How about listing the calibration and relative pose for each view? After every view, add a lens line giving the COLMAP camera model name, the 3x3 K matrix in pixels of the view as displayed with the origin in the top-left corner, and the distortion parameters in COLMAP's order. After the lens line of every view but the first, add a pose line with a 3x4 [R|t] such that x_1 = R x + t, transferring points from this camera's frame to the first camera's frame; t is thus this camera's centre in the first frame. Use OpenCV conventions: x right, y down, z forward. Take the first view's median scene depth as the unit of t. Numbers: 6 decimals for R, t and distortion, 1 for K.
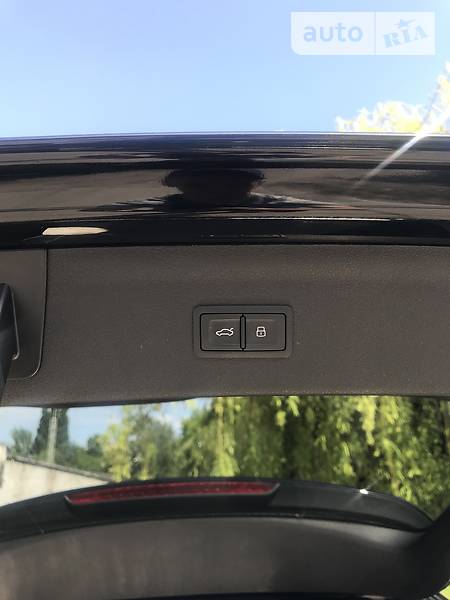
lens RADIAL K [[489.6, 0, 225.3], [0, 489.6, 299.8], [0, 0, 1]] dist [0.005810, 0.002188]
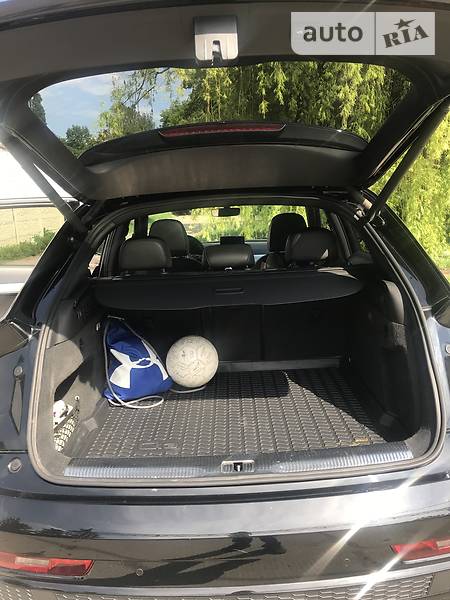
lens RADIAL K [[489.6, 0, 224.0], [0, 489.6, 299.8], [0, 0, 1]] dist [0.005810, 0.002188]
pose [[0.999055, -0.006960, 0.042898, -0.026449], [-0.018601, 0.823629, 0.566823, -0.012809], [-0.039277, -0.567086, 0.822722, -0.106991]]
